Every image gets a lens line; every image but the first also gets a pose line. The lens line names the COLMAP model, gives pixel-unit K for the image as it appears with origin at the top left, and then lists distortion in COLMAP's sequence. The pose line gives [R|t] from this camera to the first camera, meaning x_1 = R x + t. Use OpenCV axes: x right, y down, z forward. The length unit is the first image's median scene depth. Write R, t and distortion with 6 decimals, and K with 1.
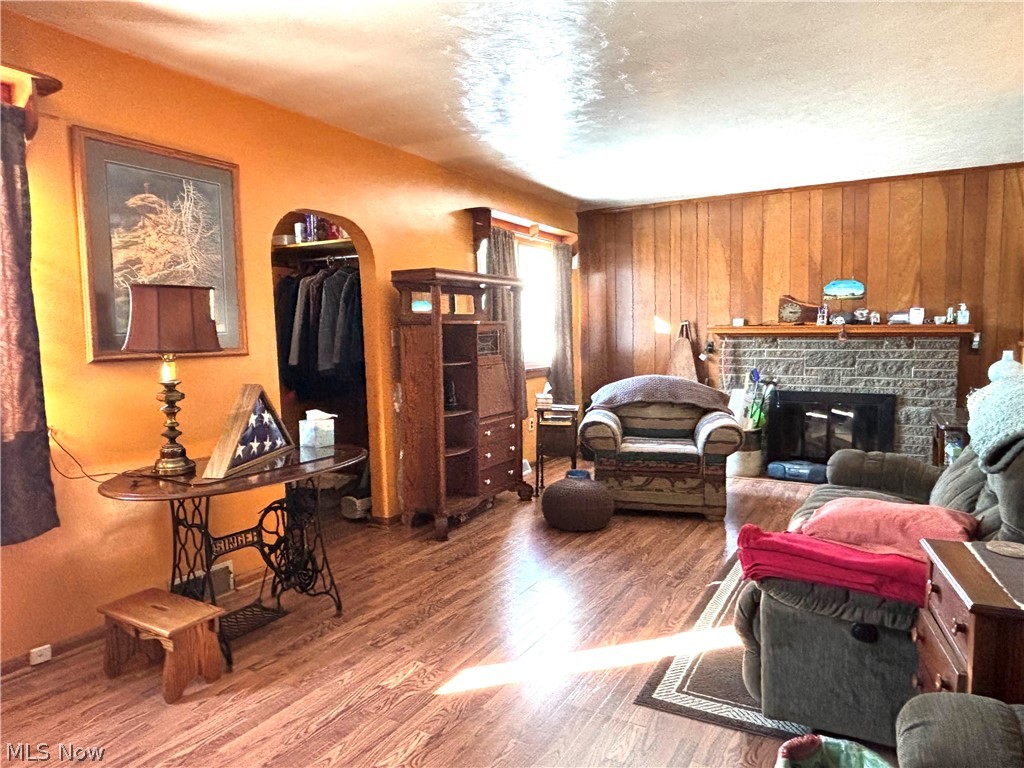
lens RADIAL K [[656.7, 0, 506.2], [0, 656.7, 378.7], [0, 0, 1]] dist [0.037761, -0.006698]
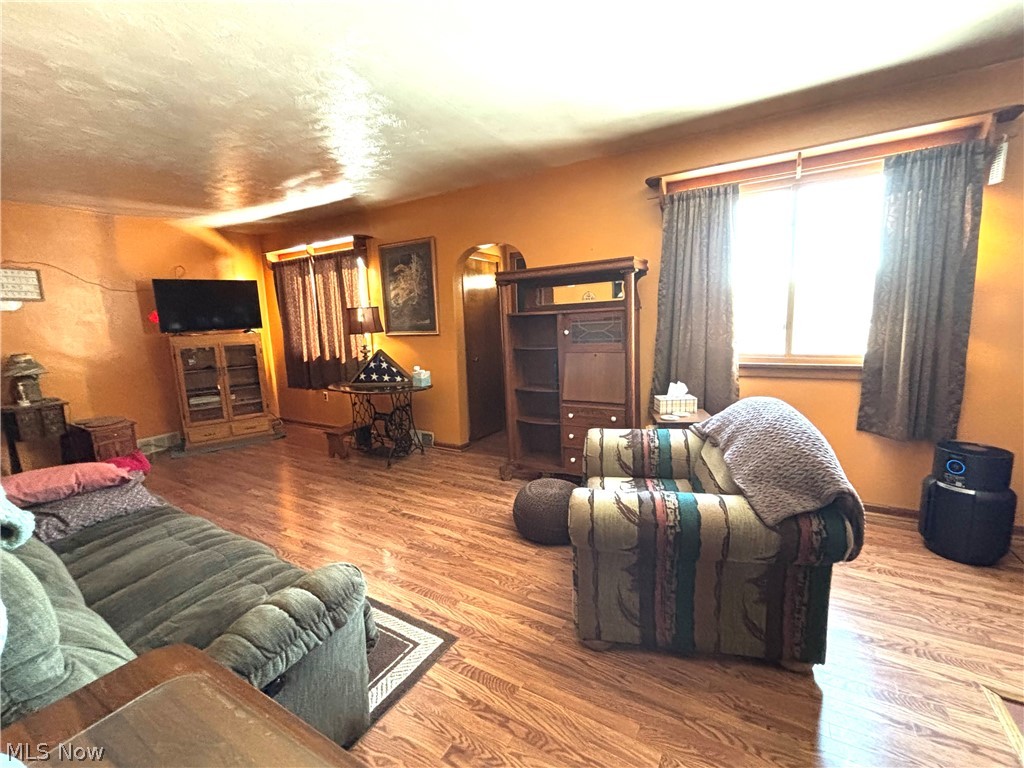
lens RADIAL K [[438.6, 0, 516.6], [0, 438.6, 385.7], [0, 0, 1]] dist [0.000773, -0.000083]
pose [[-0.012334, 0.170385, -0.985300, 0.560550], [-0.028404, 0.984918, 0.170675, -0.071318], [0.999520, 0.030092, -0.007308, 0.767159]]
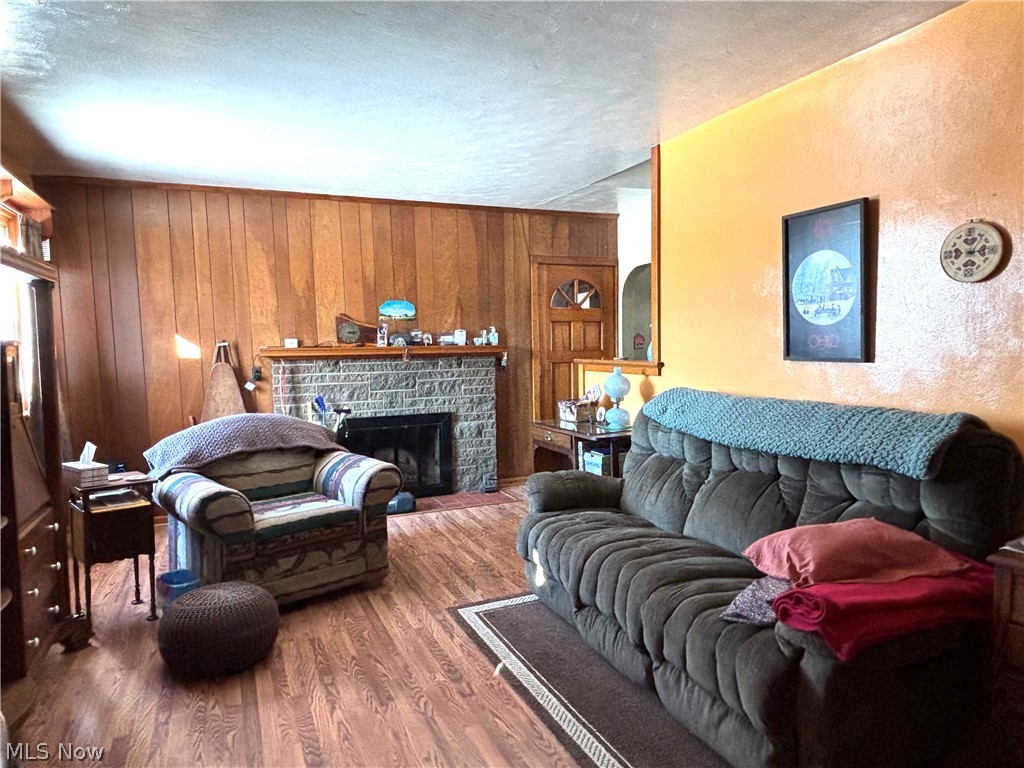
lens RADIAL K [[656.7, 0, 509.8], [0, 656.7, 385.9], [0, 0, 1]] dist [0.037761, -0.006698]
pose [[0.594739, -0.054997, 0.802036, -0.185666], [0.071534, 0.997320, 0.015343, -0.026527], [-0.800730, 0.048248, 0.597079, 0.304717]]
